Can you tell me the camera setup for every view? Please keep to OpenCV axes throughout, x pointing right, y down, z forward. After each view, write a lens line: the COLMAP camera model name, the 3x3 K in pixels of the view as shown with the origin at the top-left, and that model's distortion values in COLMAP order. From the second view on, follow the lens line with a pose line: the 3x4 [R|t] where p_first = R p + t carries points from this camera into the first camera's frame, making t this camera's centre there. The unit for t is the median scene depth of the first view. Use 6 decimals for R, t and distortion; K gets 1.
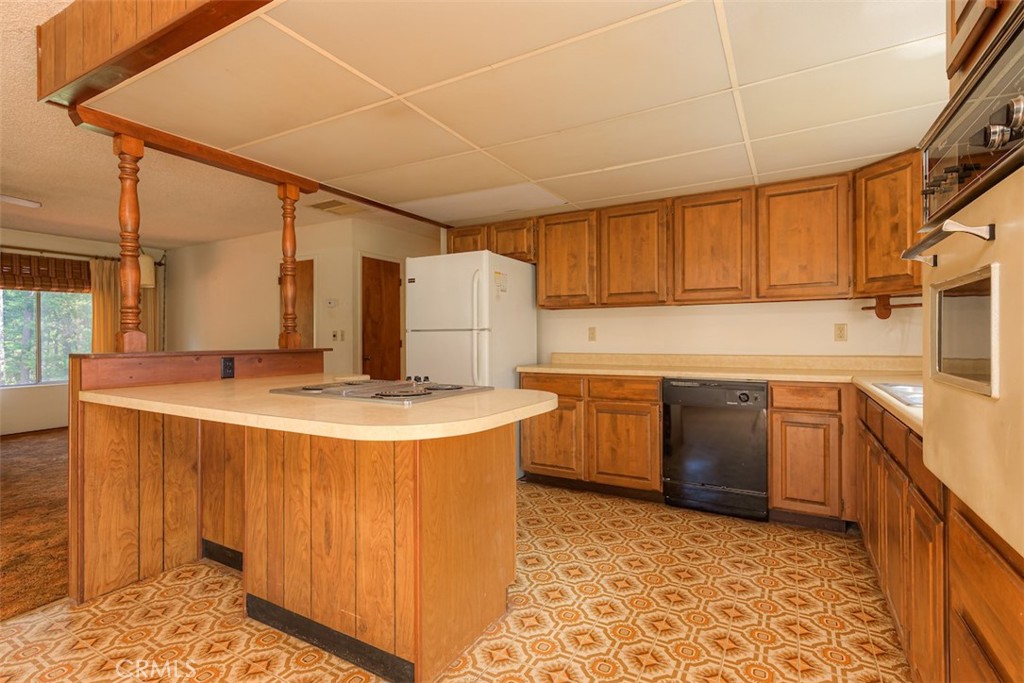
lens RADIAL K [[480.4, 0, 512.0], [0, 480.4, 341.5], [0, 0, 1]] dist [0.002289, 0.000080]
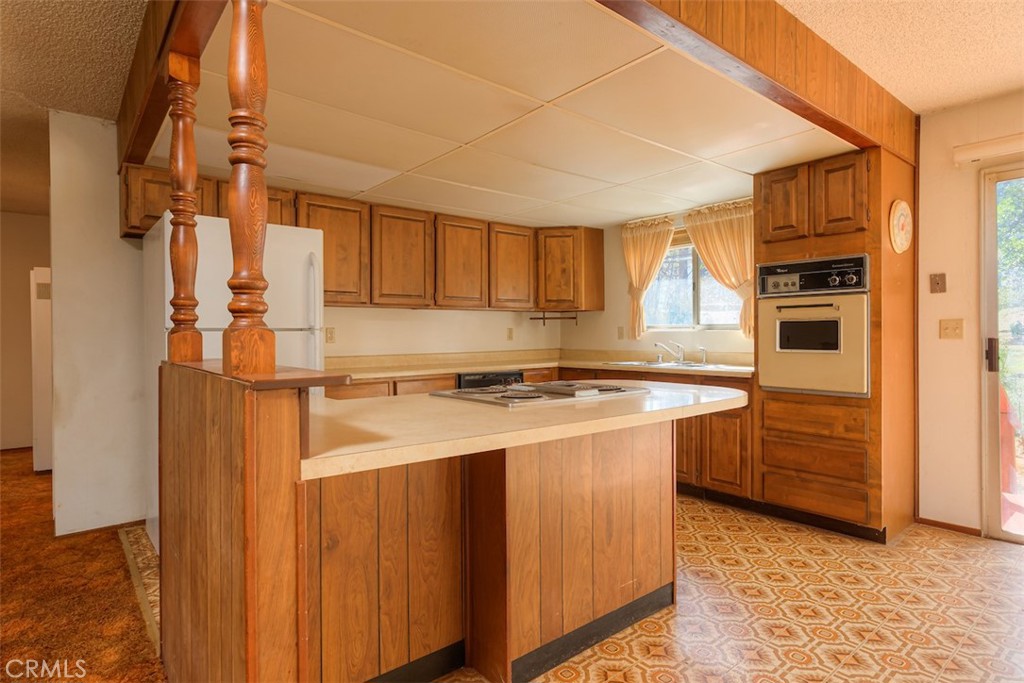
lens RADIAL K [[549.6, 0, 512.0], [0, 549.6, 341.5], [0, 0, 1]] dist [0.002167, 0.000285]
pose [[0.360954, -0.010279, 0.932527, -0.894117], [0.013088, 0.999897, 0.005955, -0.007491], [-0.932492, 0.010055, 0.361051, 0.428000]]
